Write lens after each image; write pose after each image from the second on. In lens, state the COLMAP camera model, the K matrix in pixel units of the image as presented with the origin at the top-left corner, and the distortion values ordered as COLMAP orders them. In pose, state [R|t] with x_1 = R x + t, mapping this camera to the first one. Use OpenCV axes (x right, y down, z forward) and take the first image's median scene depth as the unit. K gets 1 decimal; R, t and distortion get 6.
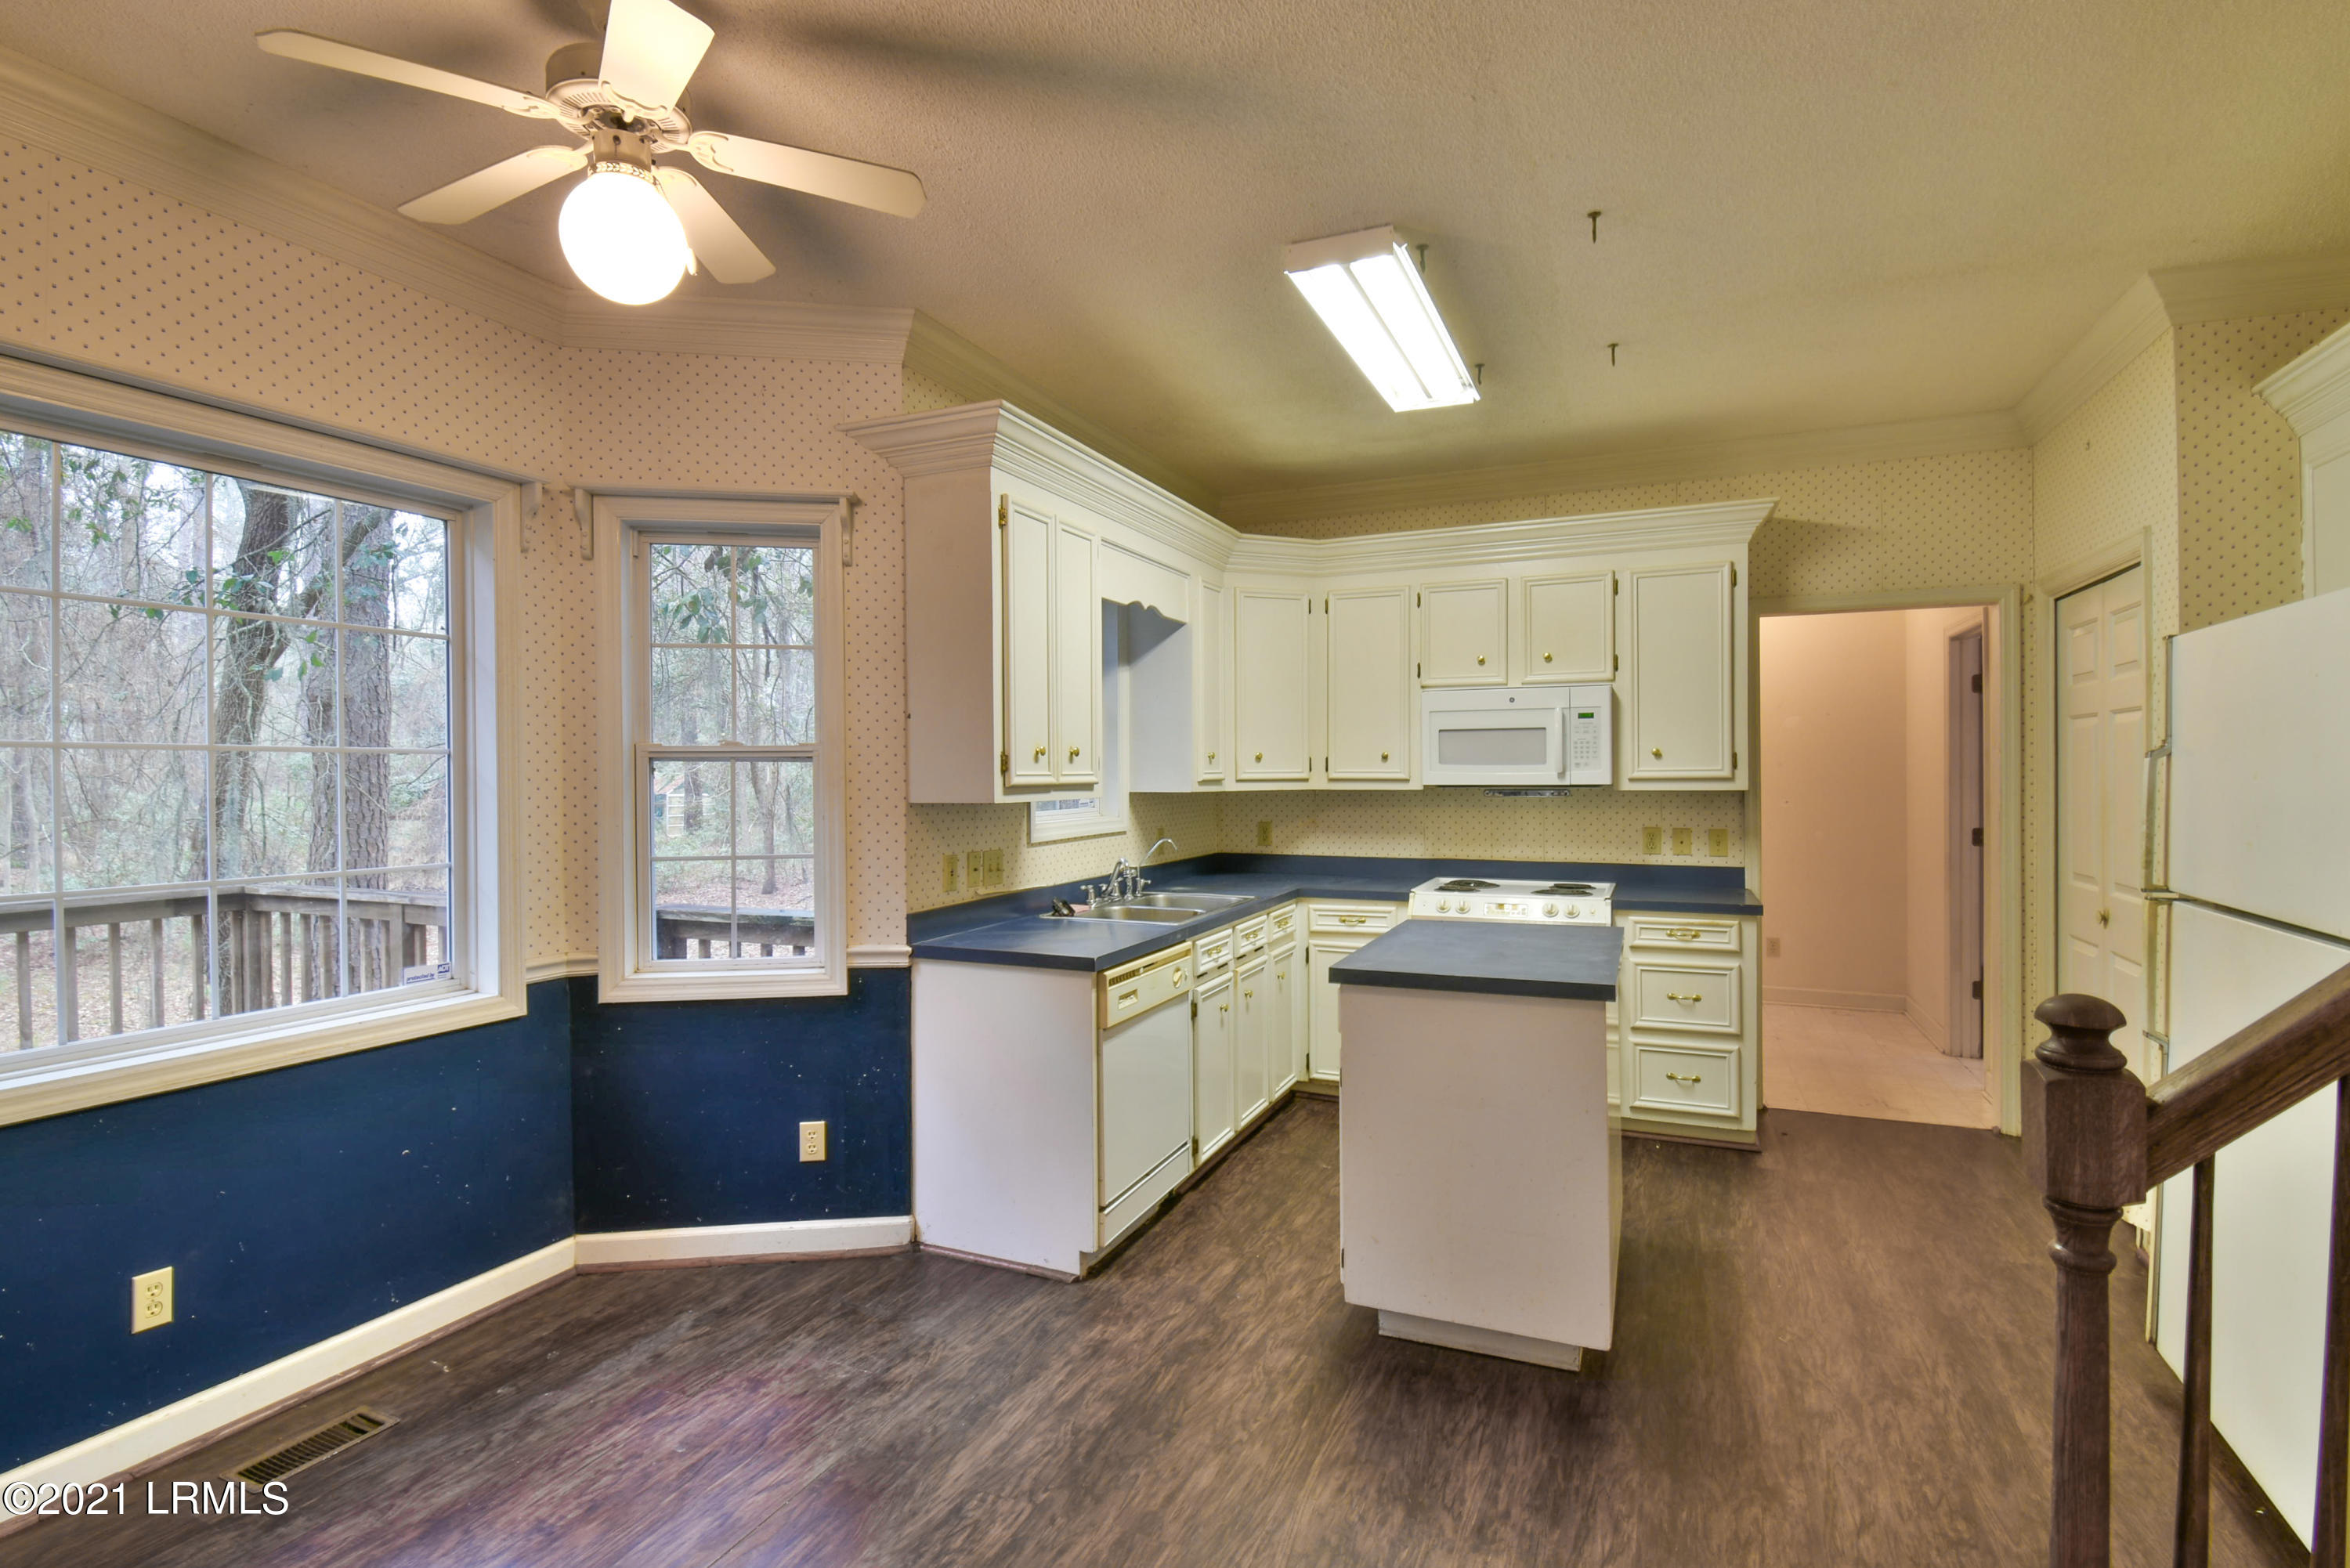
lens RADIAL K [[1091.9, 0, 1178.5], [0, 1091.9, 775.7], [0, 0, 1]] dist [0.022797, -0.029304]
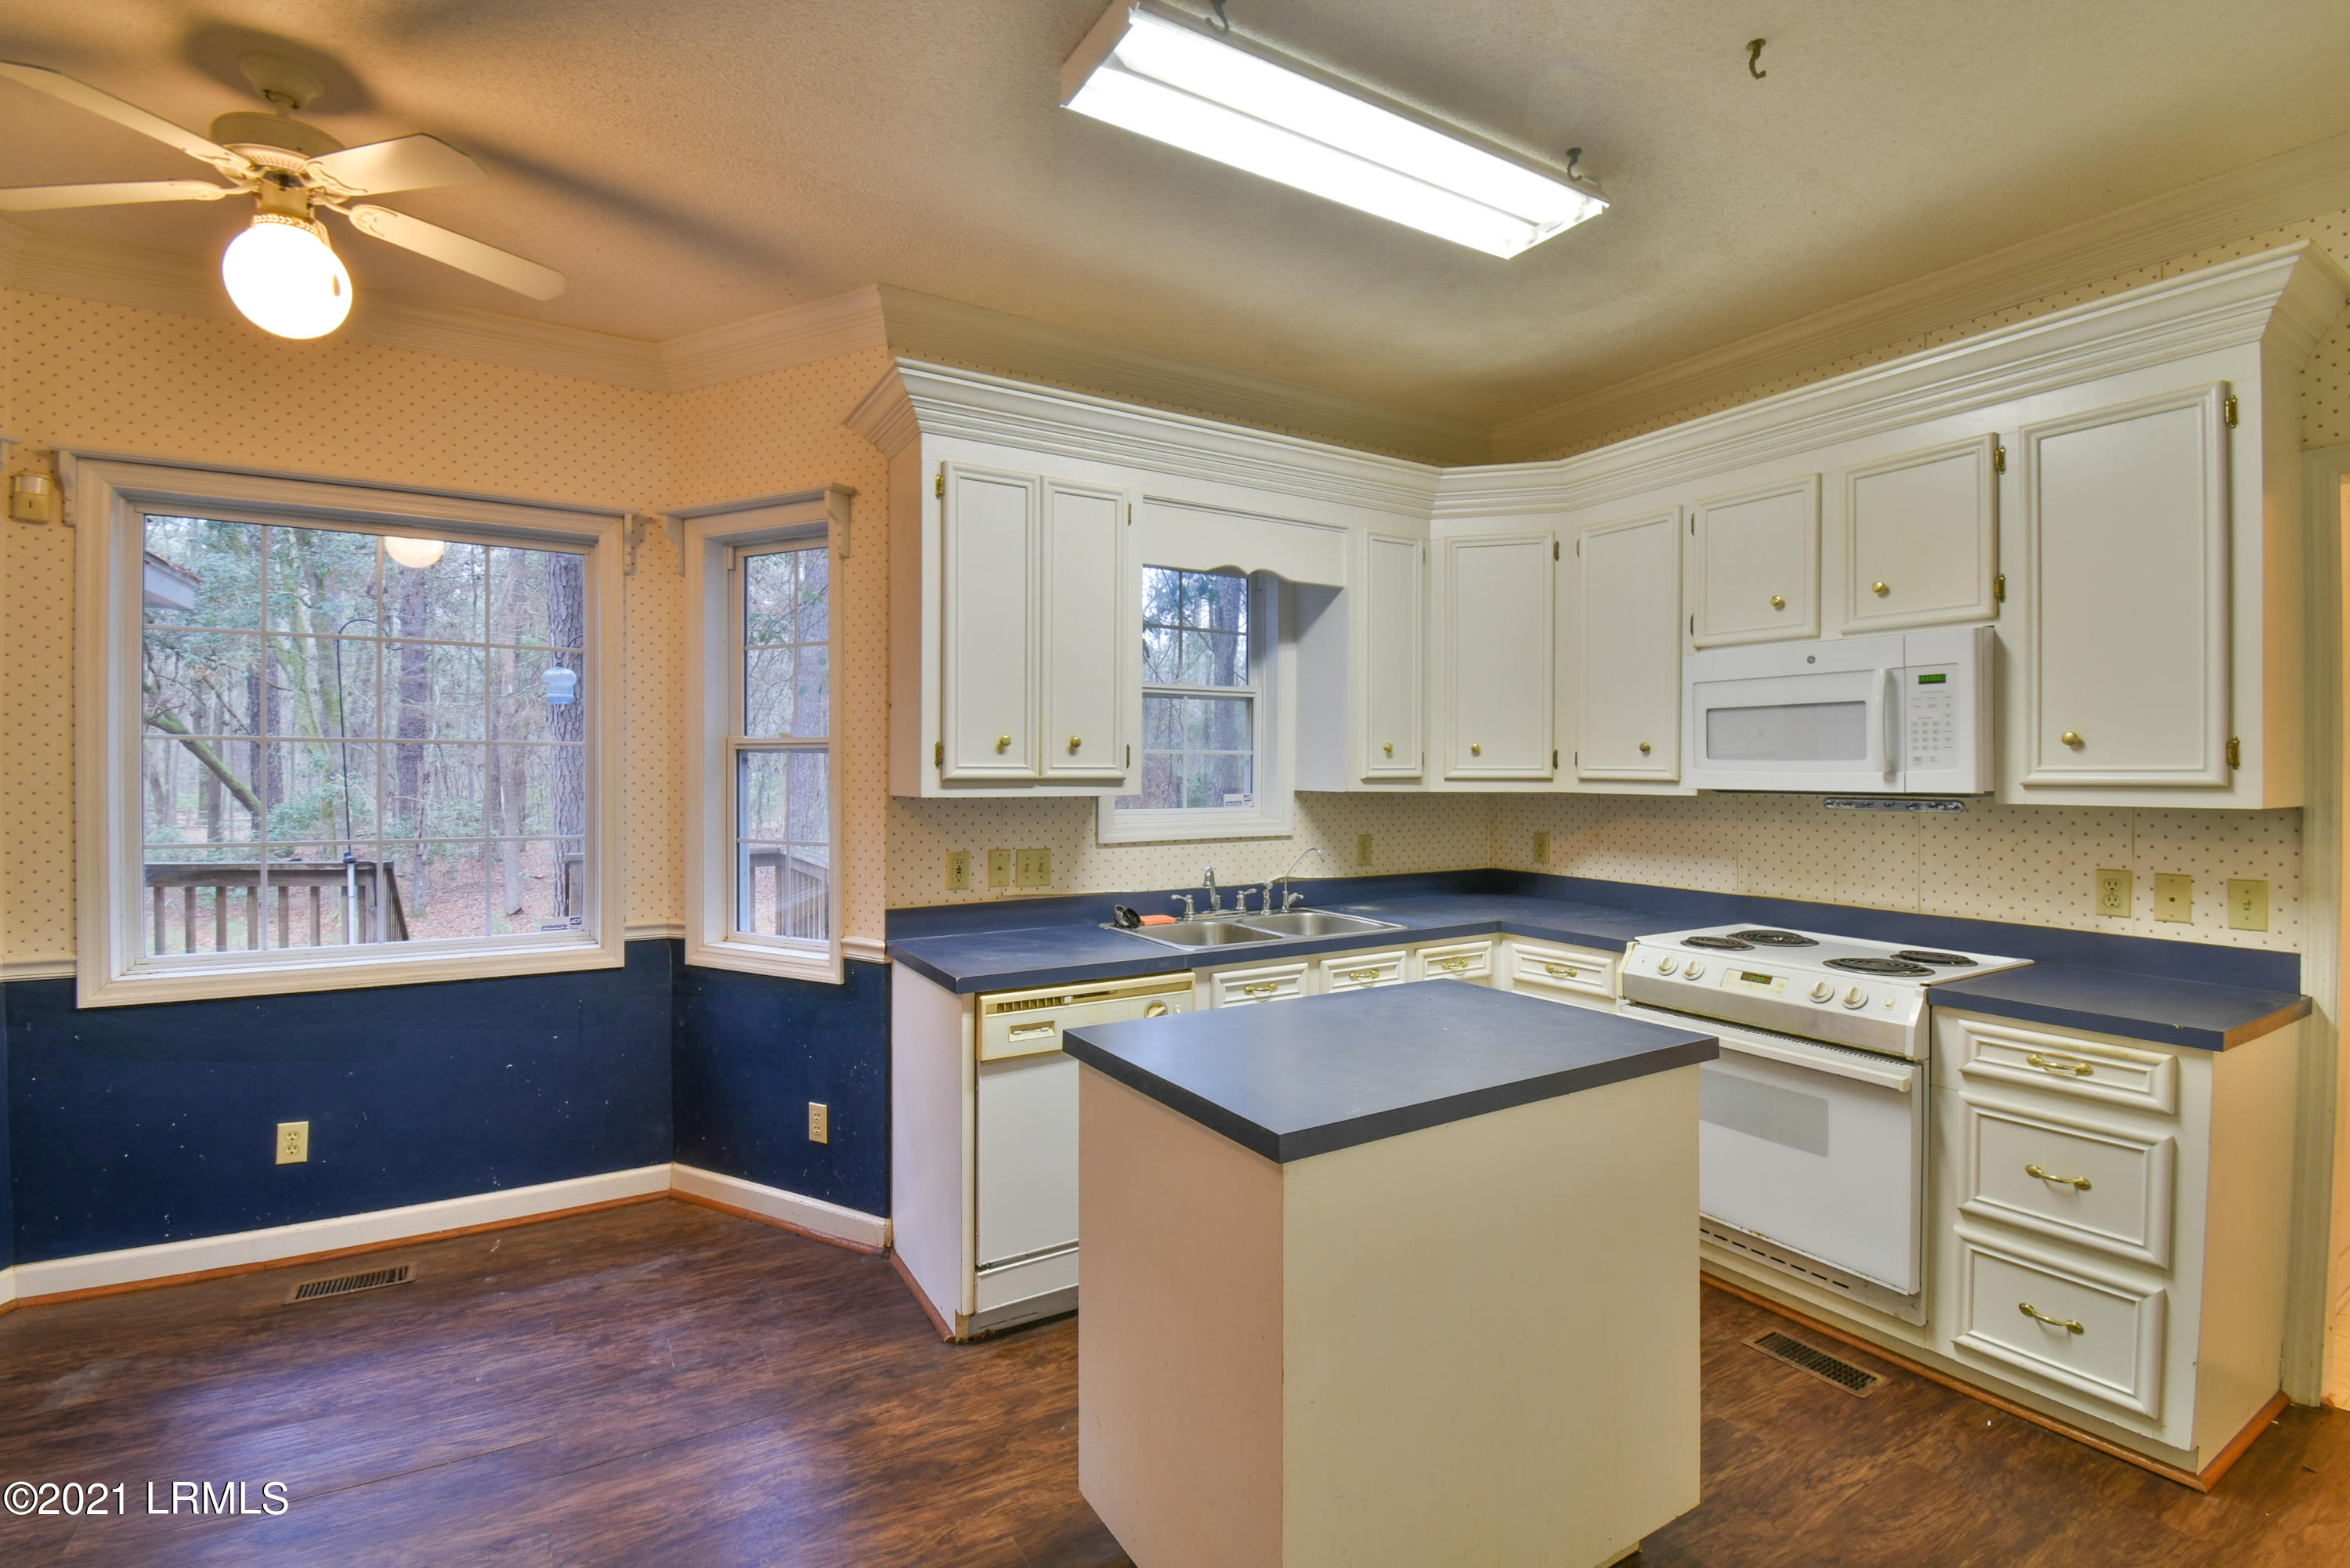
lens RADIAL K [[1052.1, 0, 1178.5], [0, 1052.1, 775.1], [0, 0, 1]] dist [0.016462, -0.025085]
pose [[0.816601, 0.011770, -0.577082, 0.503308], [-0.010402, 0.999930, 0.005675, -0.001000], [0.577108, 0.001368, 0.816666, 0.384448]]
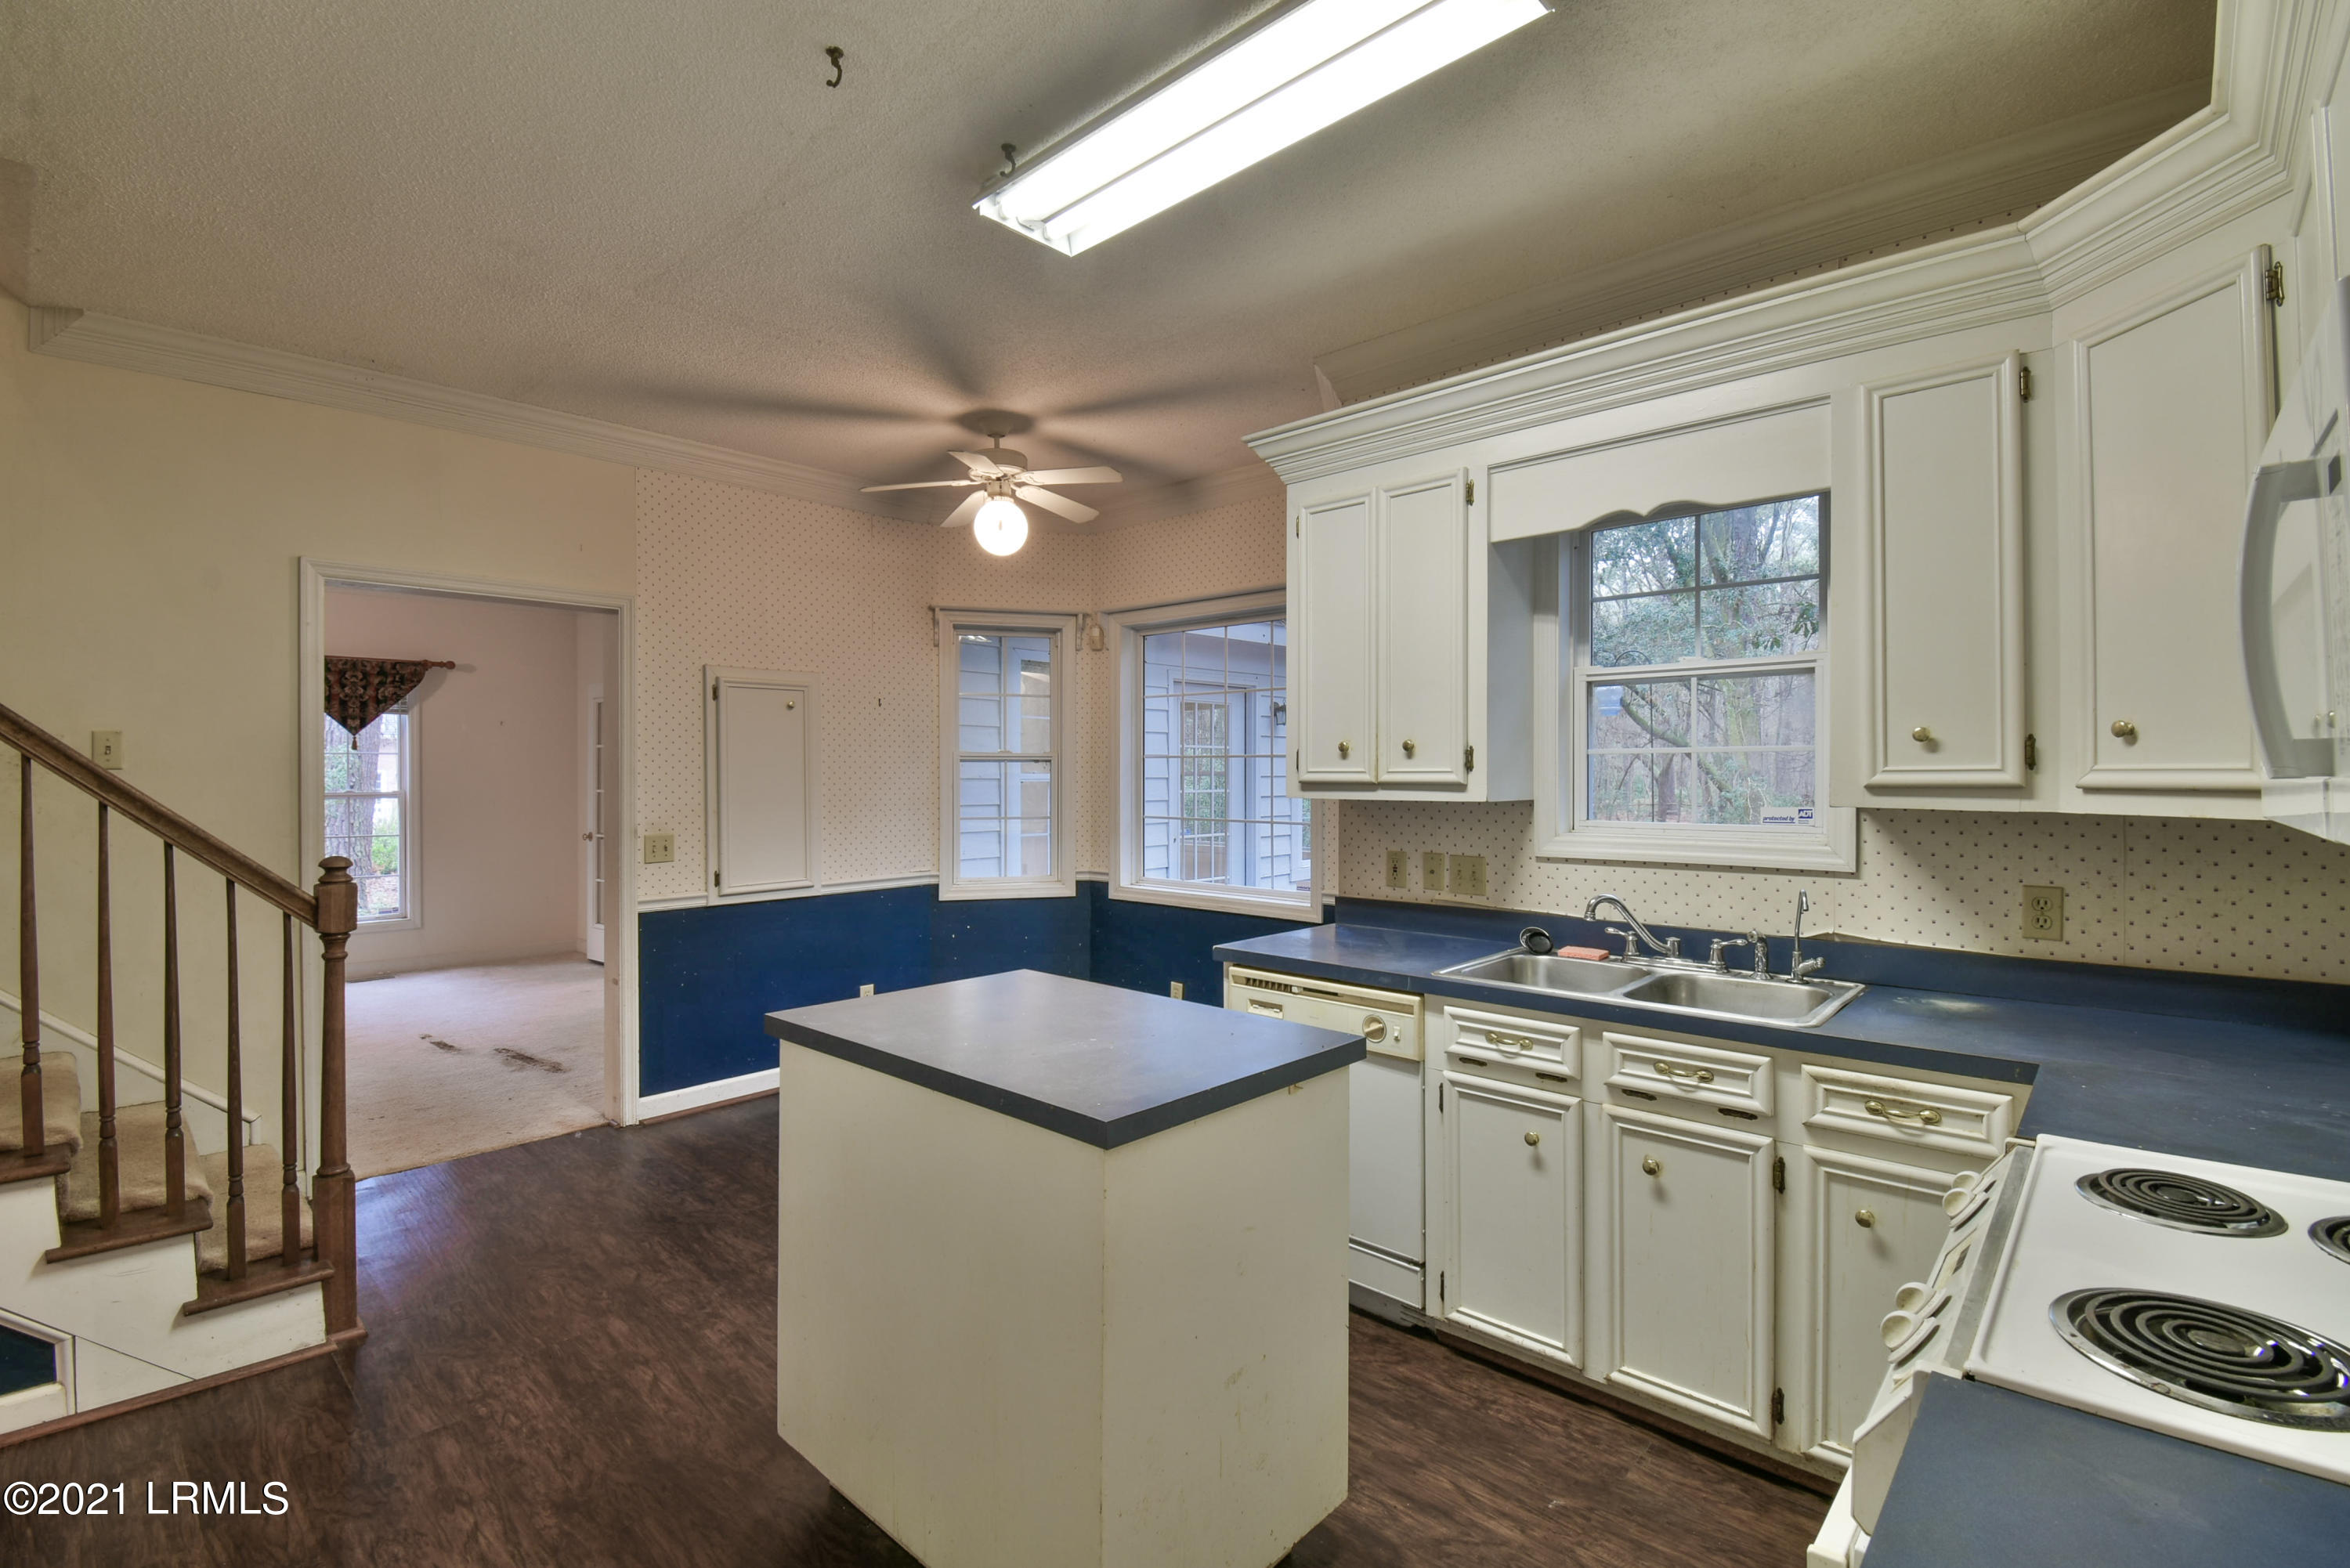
lens RADIAL K [[1056.0, 0, 1167.8], [0, 1056.0, 770.2], [0, 0, 1]] dist [0.002173, -0.023978]
pose [[-0.335807, 0.005871, -0.941912, 0.820571], [0.000437, 0.999981, 0.006078, -0.007978], [0.941931, 0.001630, -0.335803, 1.195243]]
